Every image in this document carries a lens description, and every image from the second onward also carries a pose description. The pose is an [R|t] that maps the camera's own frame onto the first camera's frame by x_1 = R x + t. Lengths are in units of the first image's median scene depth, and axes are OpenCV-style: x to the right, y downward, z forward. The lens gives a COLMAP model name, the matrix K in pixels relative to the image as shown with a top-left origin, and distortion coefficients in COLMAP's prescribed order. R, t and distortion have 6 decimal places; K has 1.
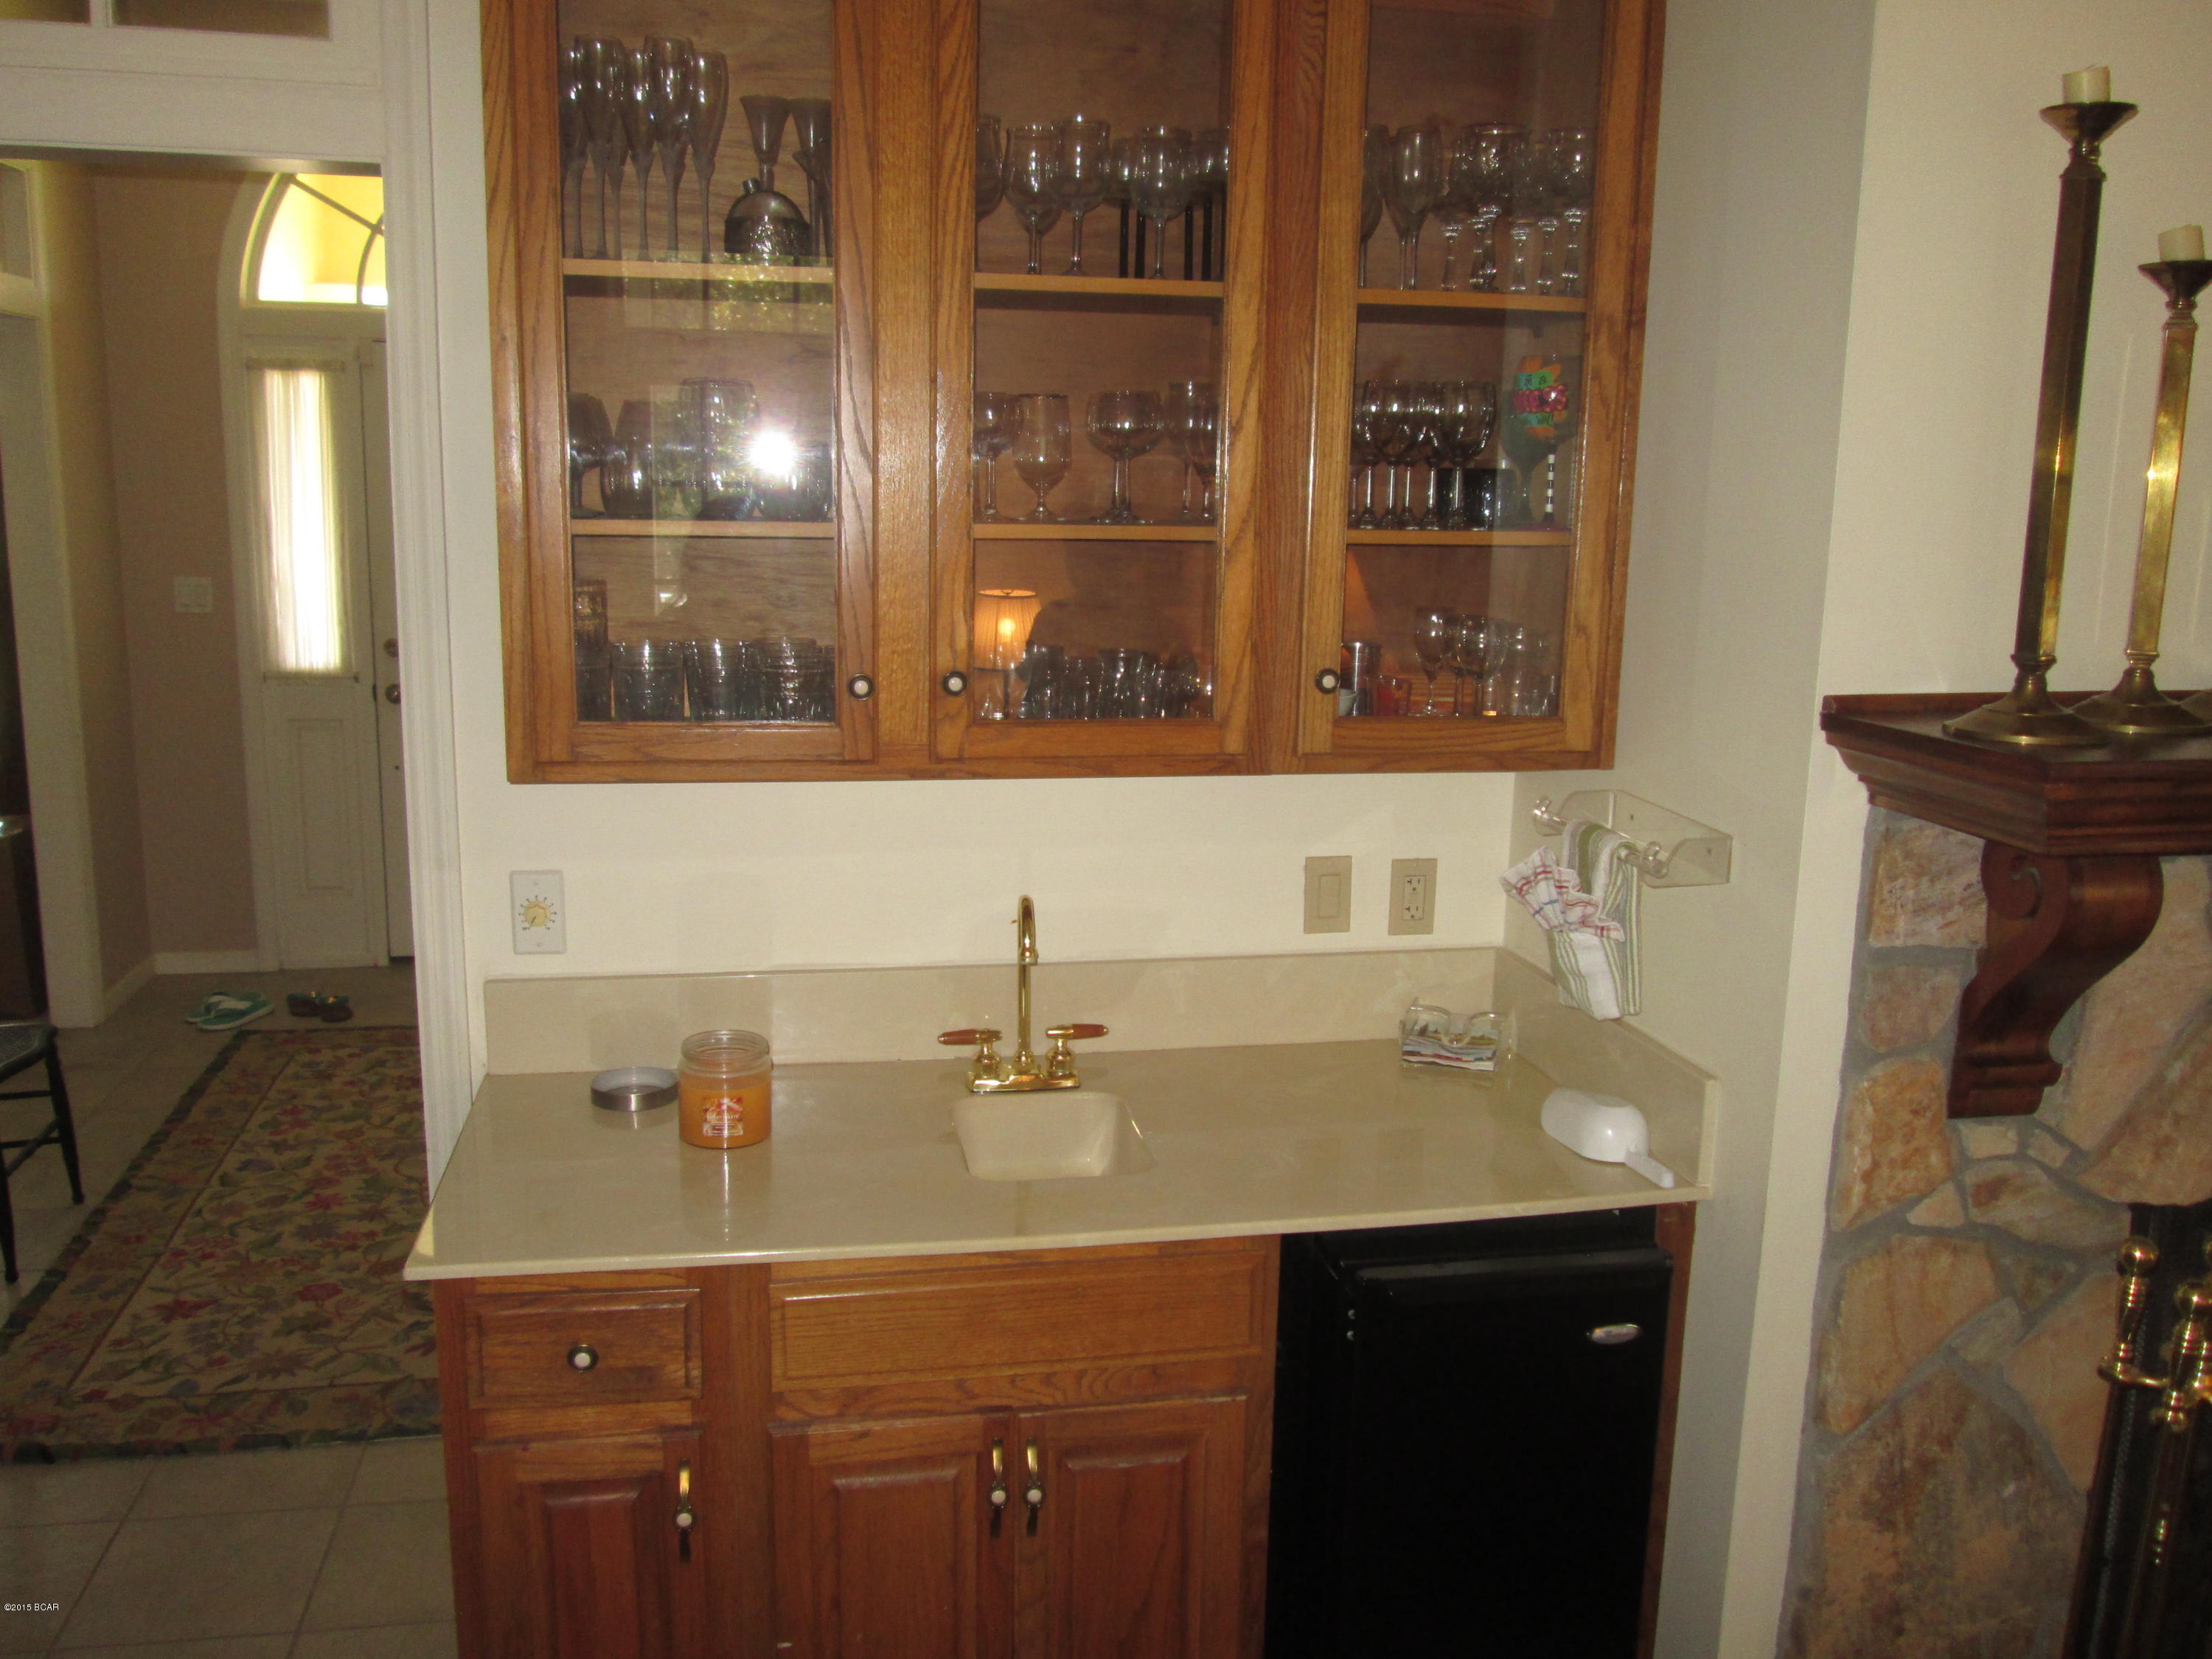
lens RADIAL K [[1831.9, 0, 1106.0], [0, 1831.9, 829.5], [0, 0, 1]] dist [-0.043005, 0.000298]
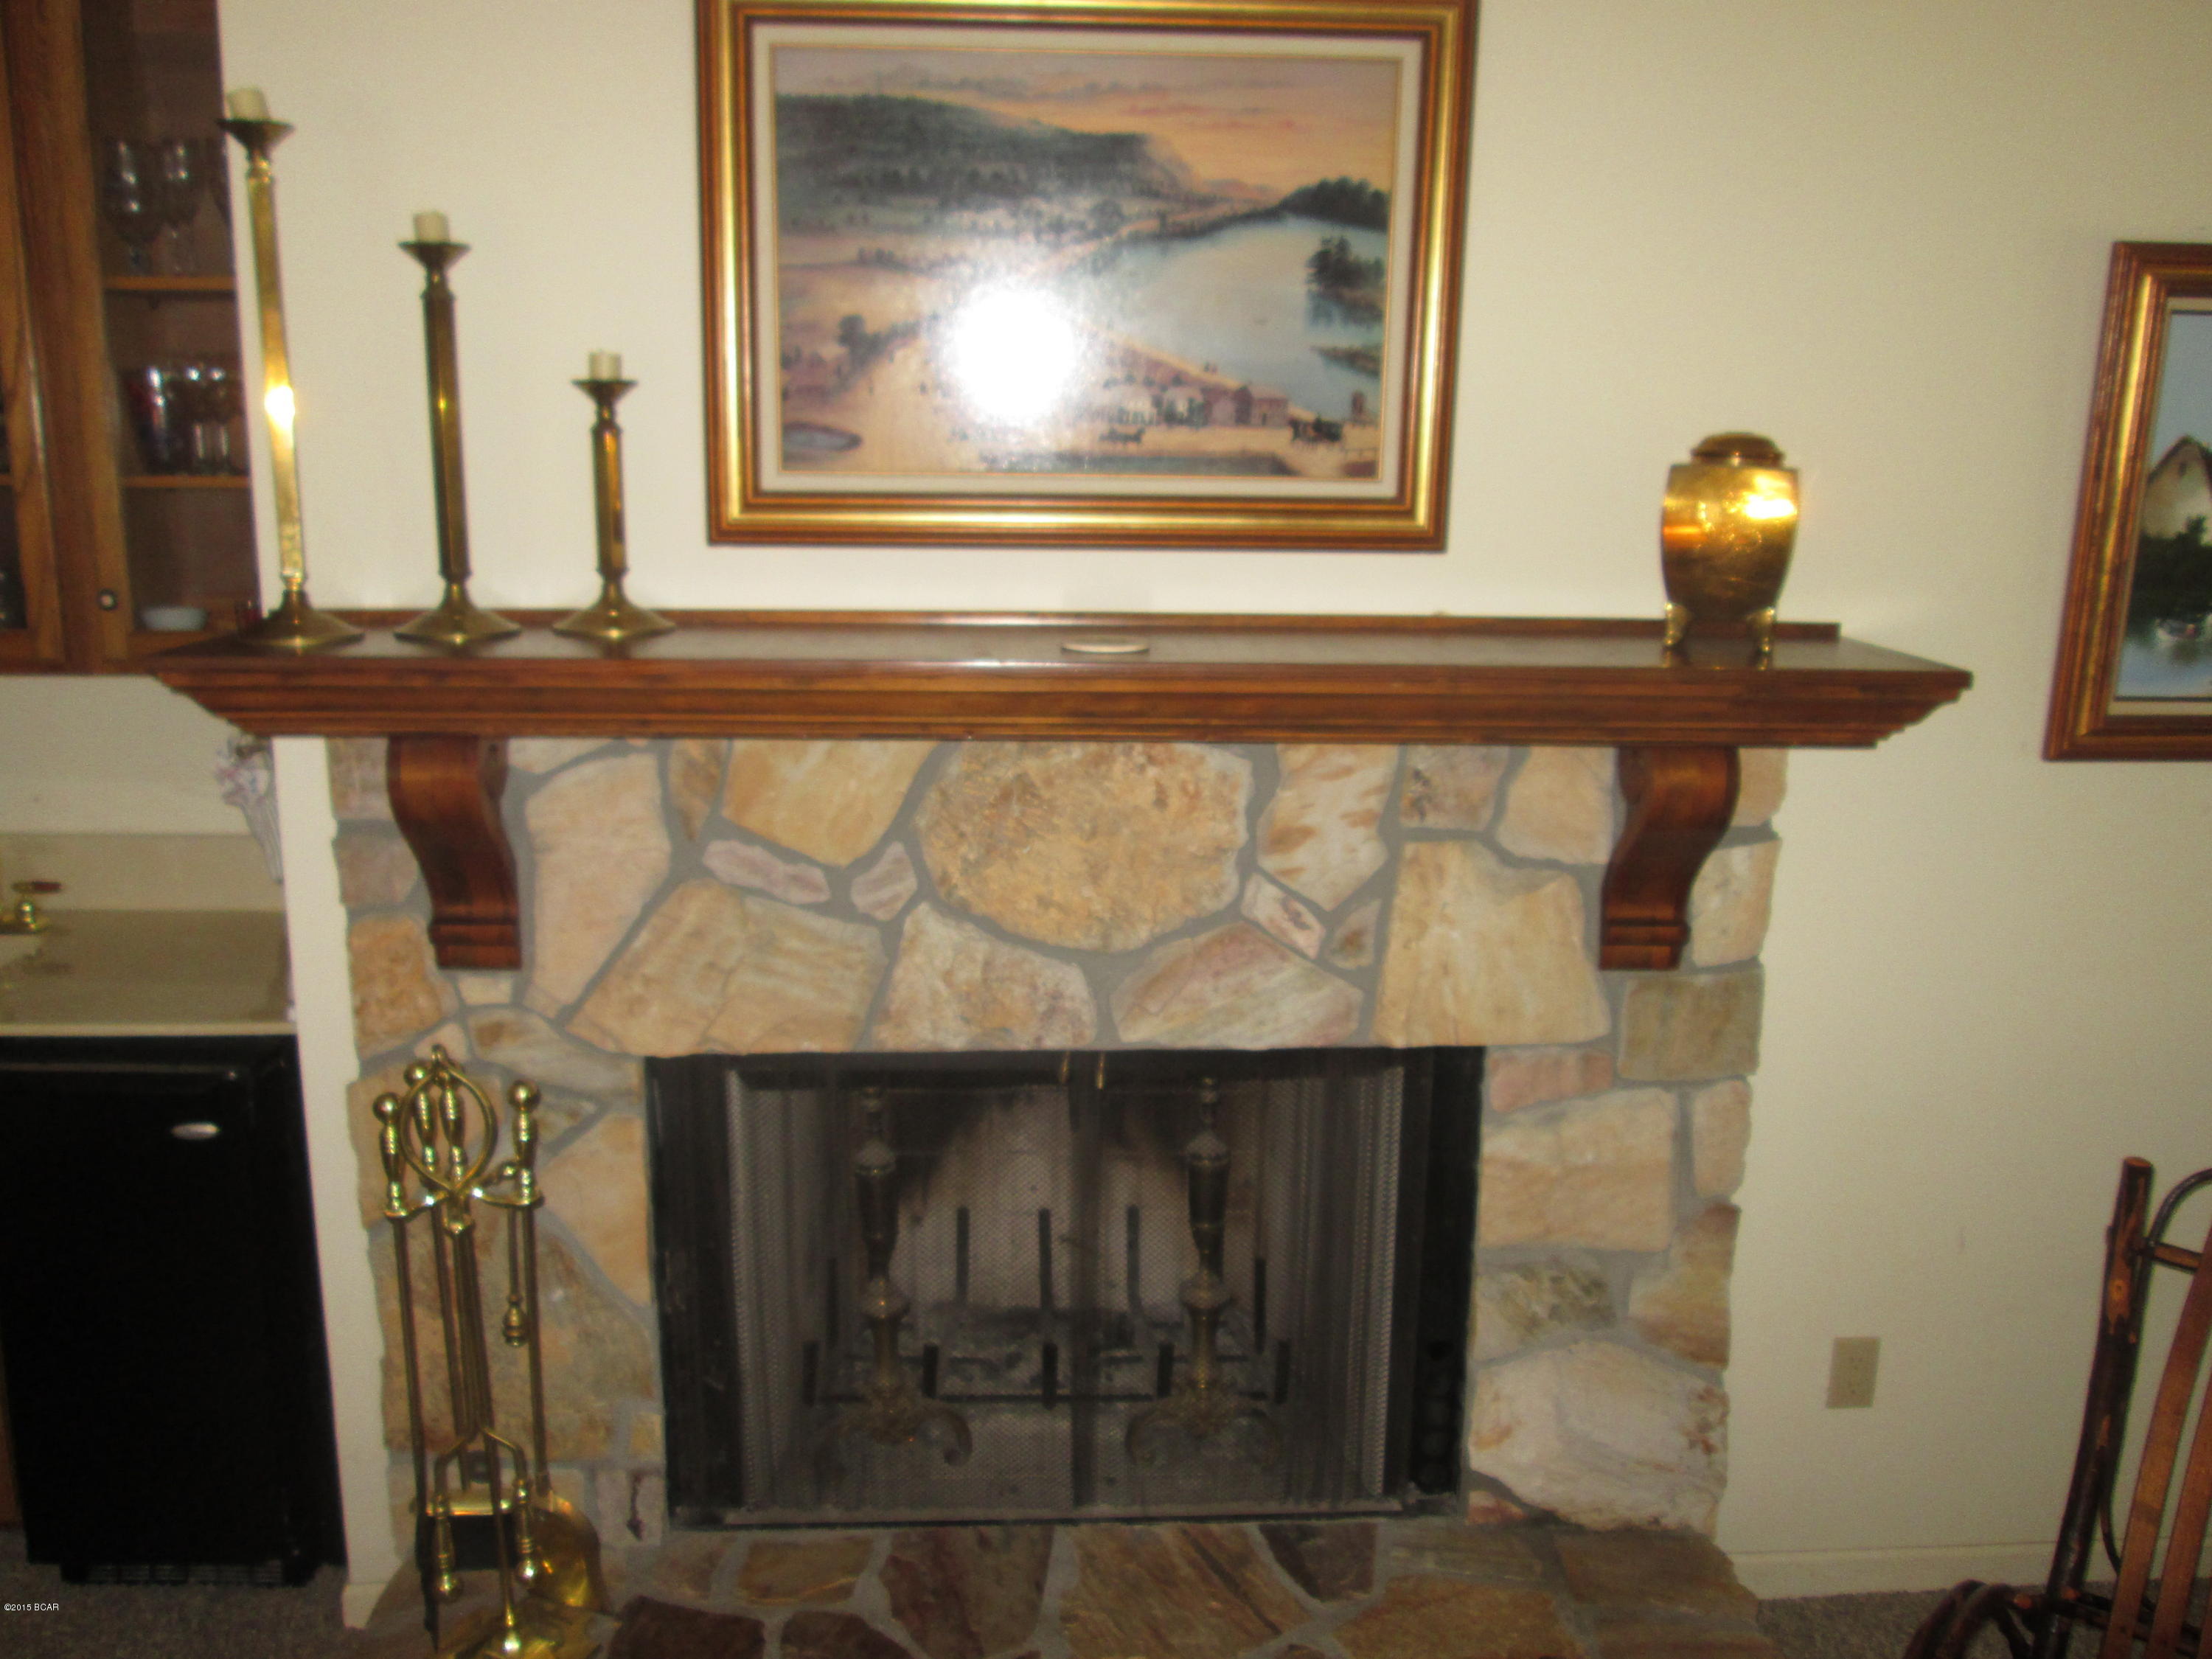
lens RADIAL K [[1831.9, 0, 1106.0], [0, 1831.9, 829.5], [0, 0, 1]] dist [-0.043005, 0.000298]
pose [[0.986555, 0.029464, -0.160751, 1.067452], [-0.023923, 0.999055, 0.036299, 0.014836], [0.161669, -0.031966, 0.986327, -0.097719]]
